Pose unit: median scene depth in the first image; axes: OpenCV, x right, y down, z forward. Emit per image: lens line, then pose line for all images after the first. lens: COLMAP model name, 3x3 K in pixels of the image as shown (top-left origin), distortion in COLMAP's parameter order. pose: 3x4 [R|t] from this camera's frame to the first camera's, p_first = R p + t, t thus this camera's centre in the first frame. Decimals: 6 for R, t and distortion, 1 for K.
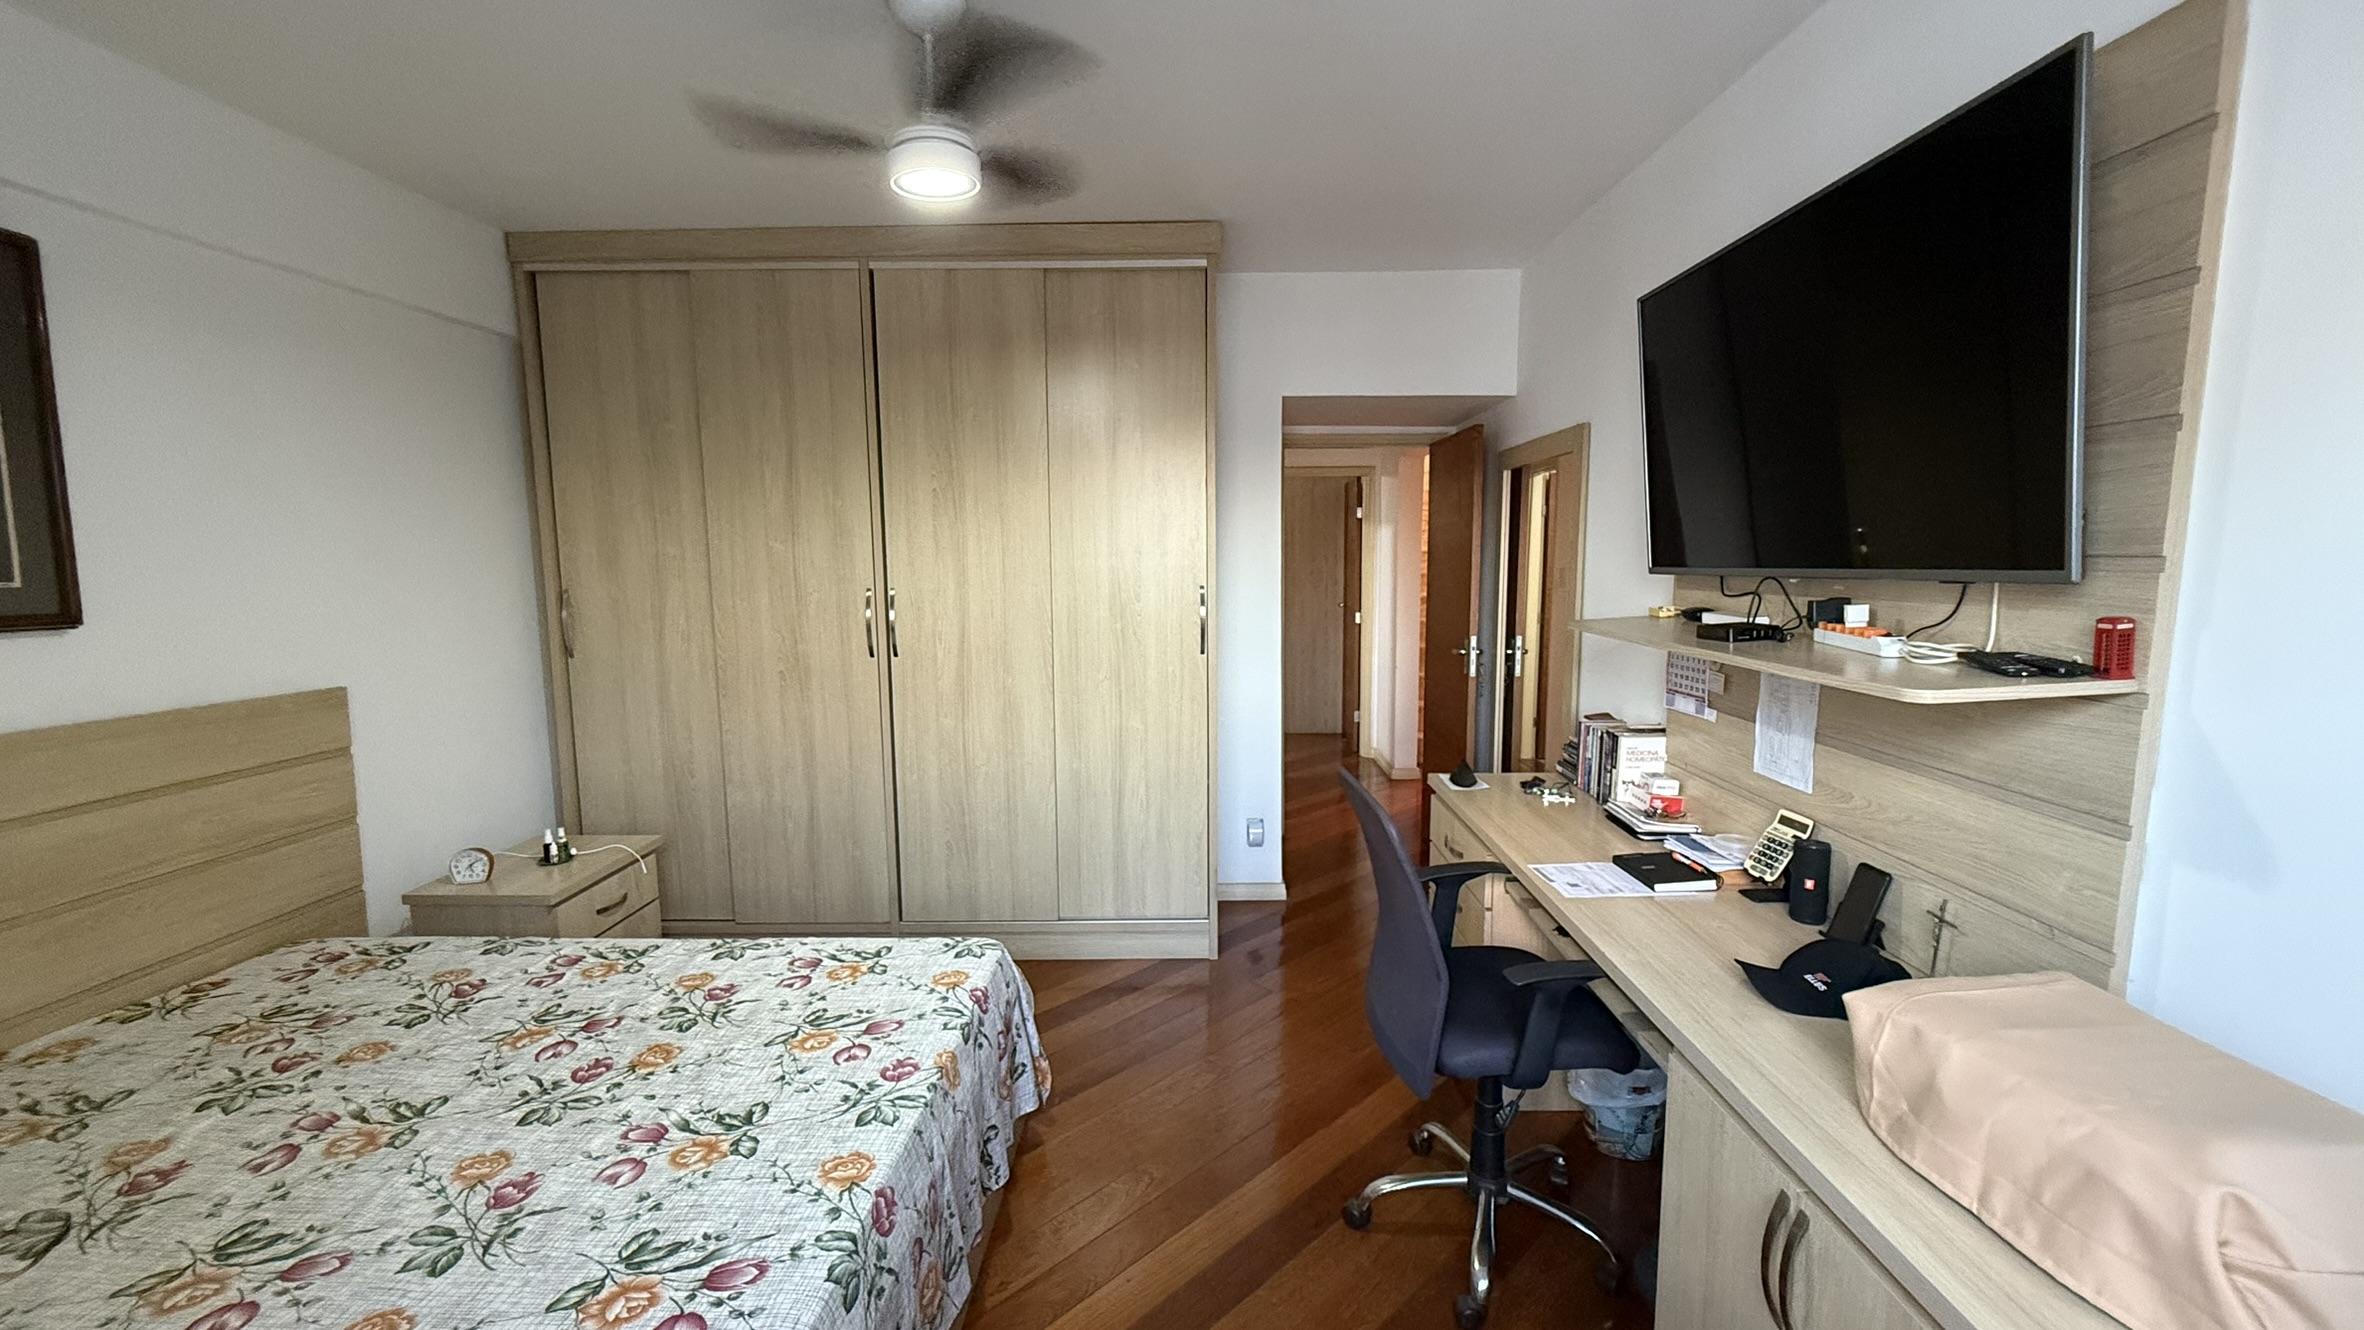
lens RADIAL K [[946.1, 0, 1184.1], [0, 946.1, 662.5], [0, 0, 1]] dist [0.001918, 0.000071]
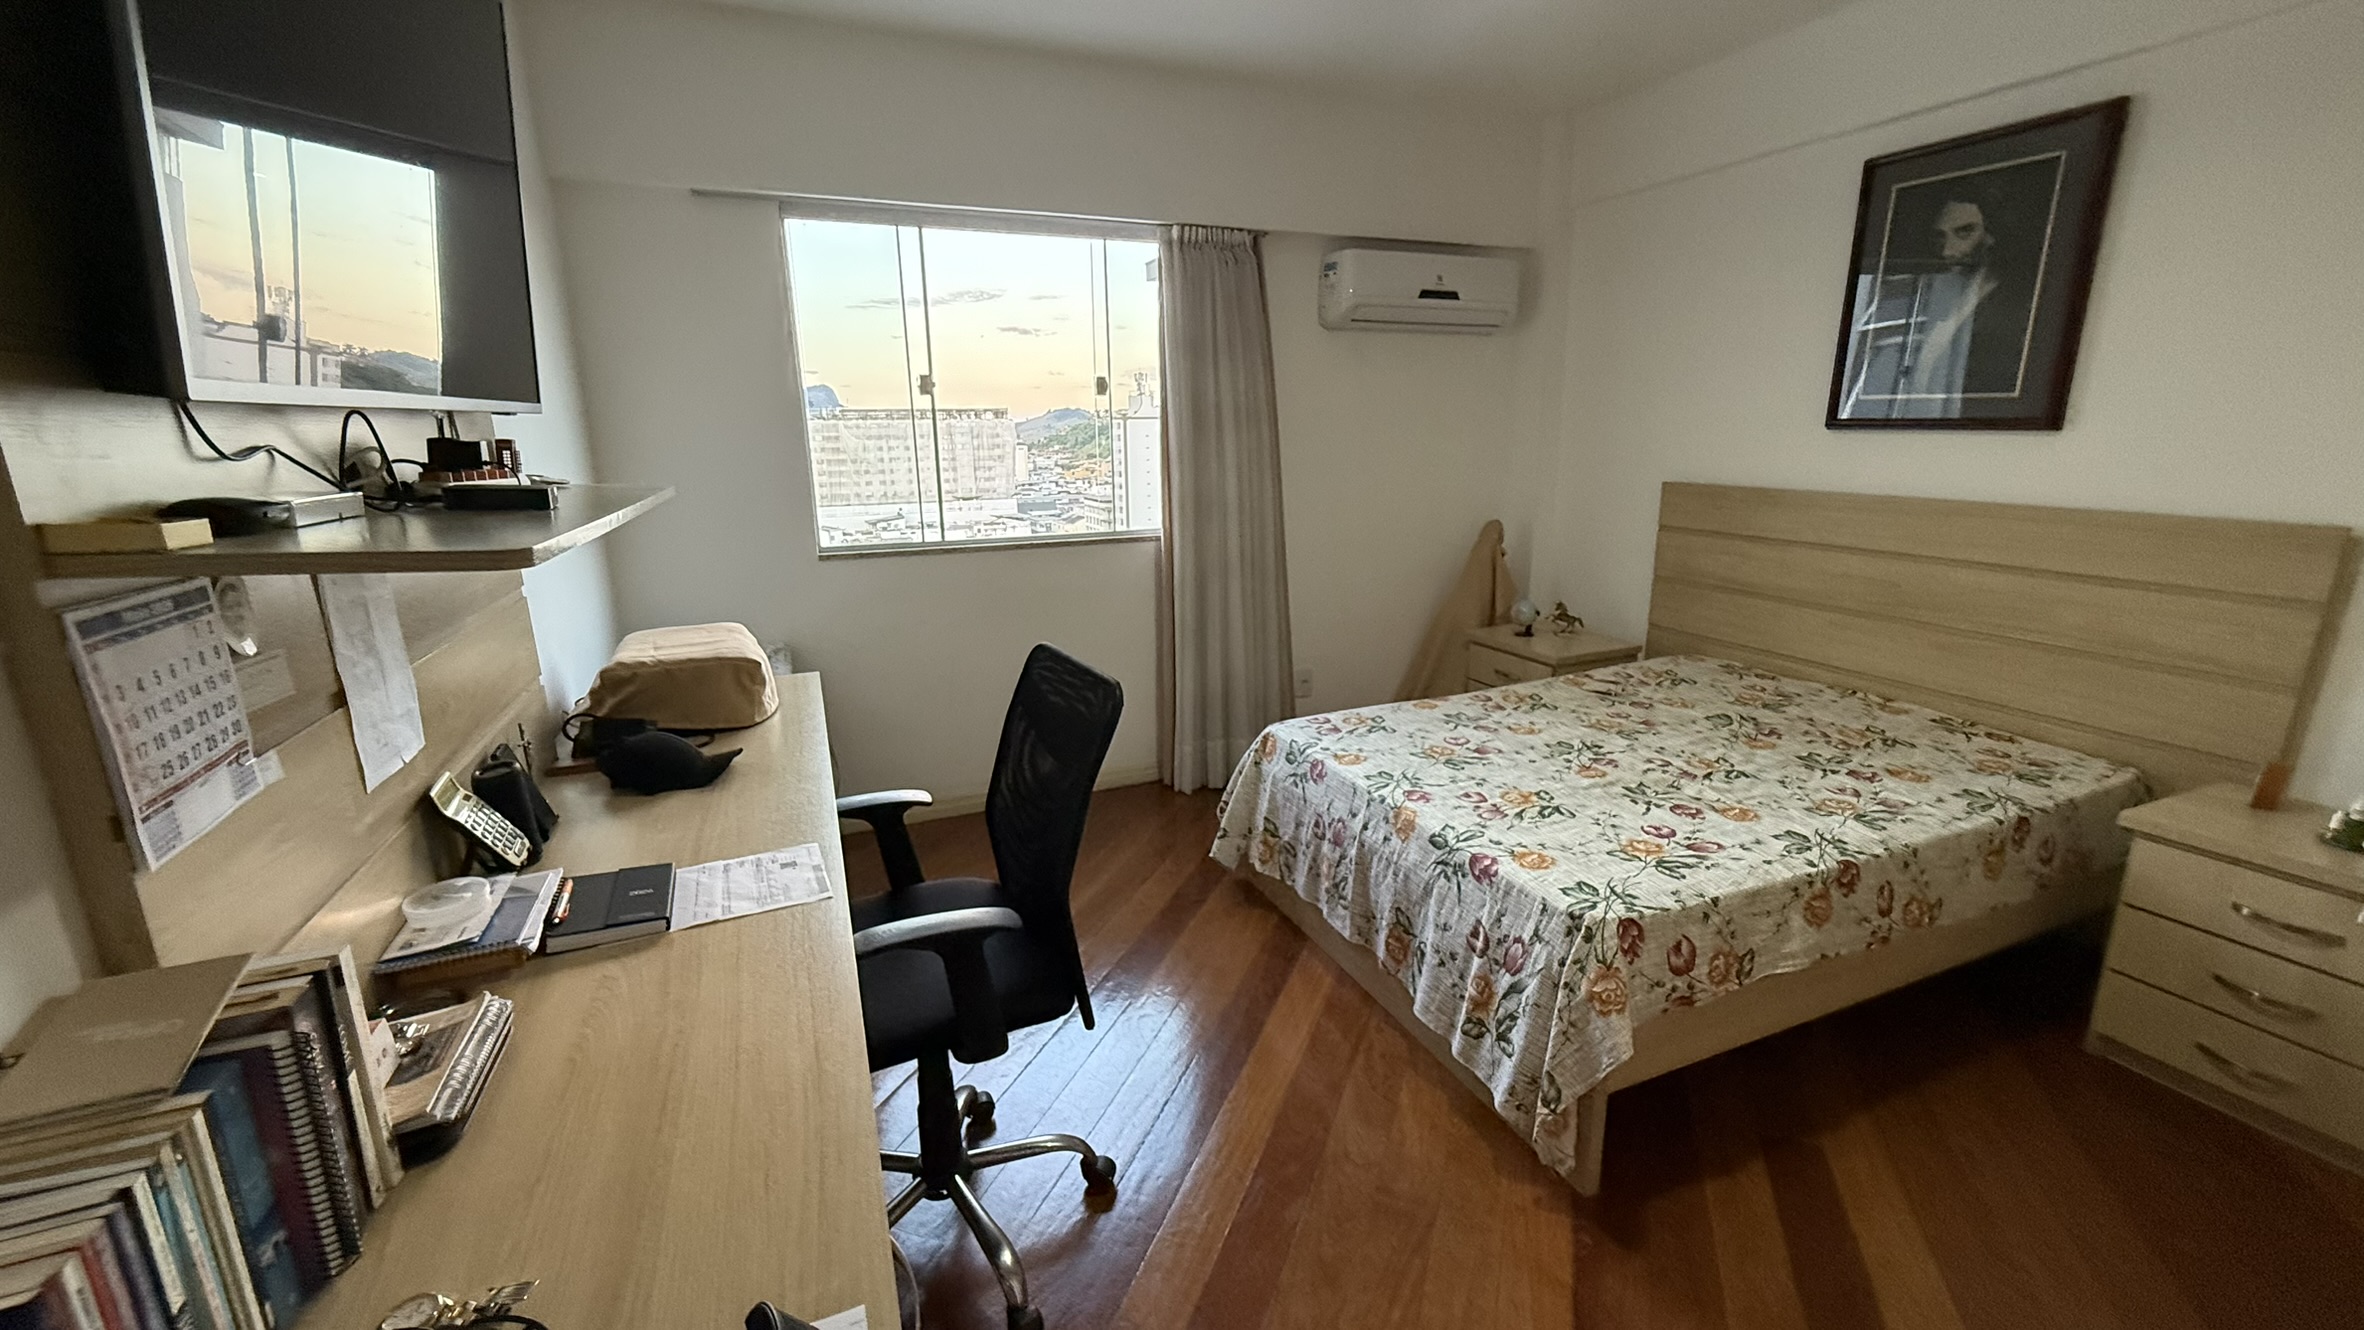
lens RADIAL K [[946.1, 0, 1185.0], [0, 946.1, 660.9], [0, 0, 1]] dist [0.001918, 0.000071]
pose [[-0.918825, 0.116009, -0.377230, 0.423164], [-0.021136, 0.939988, 0.340554, -0.159637], [0.394098, 0.320882, -0.861232, 1.804876]]
